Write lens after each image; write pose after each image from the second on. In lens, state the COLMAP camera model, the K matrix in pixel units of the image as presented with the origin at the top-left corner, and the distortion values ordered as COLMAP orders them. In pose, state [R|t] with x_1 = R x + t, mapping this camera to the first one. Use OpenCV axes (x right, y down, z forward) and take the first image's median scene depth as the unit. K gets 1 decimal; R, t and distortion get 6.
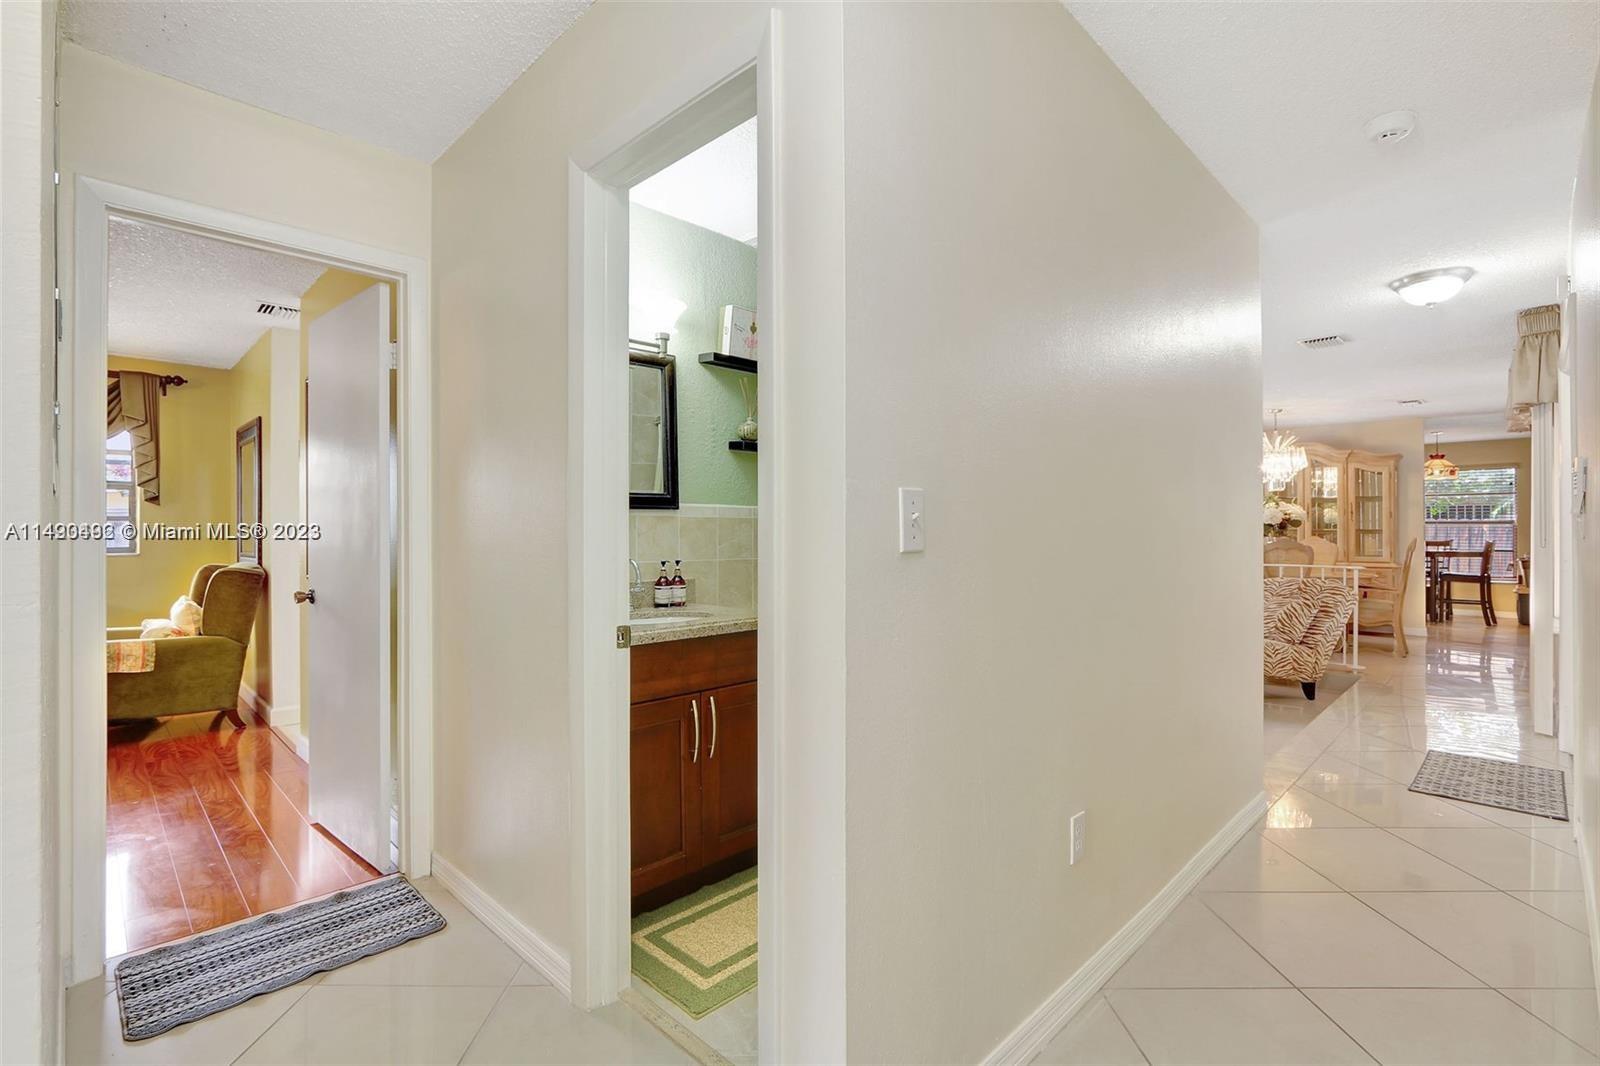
lens RADIAL K [[743.4, 0, 812.3], [0, 743.4, 508.2], [0, 0, 1]] dist [-0.013506, -0.000639]
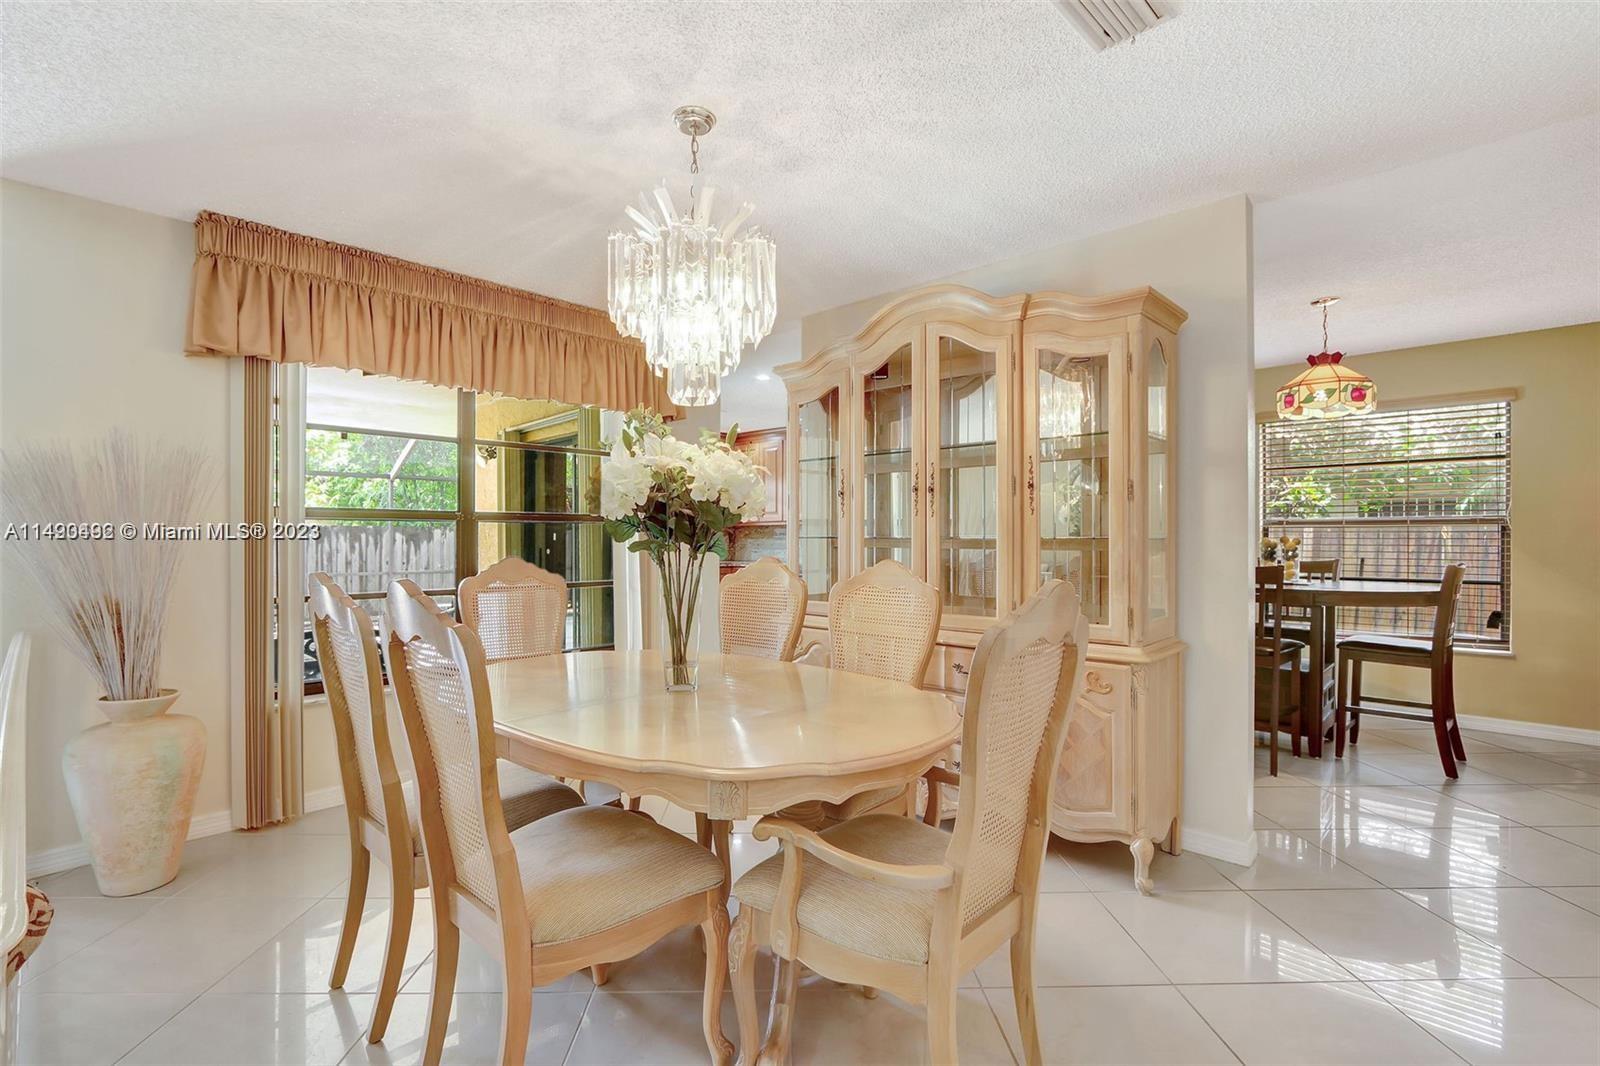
lens RADIAL K [[743.4, 0, 792.2], [0, 743.4, 517.3], [0, 0, 1]] dist [-0.013506, -0.000639]
pose [[0.999952, -0.000481, 0.009803, 0.576409], [0.000443, 0.999993, 0.003817, 0.016959], [-0.009805, -0.003812, 0.999945, 0.621638]]
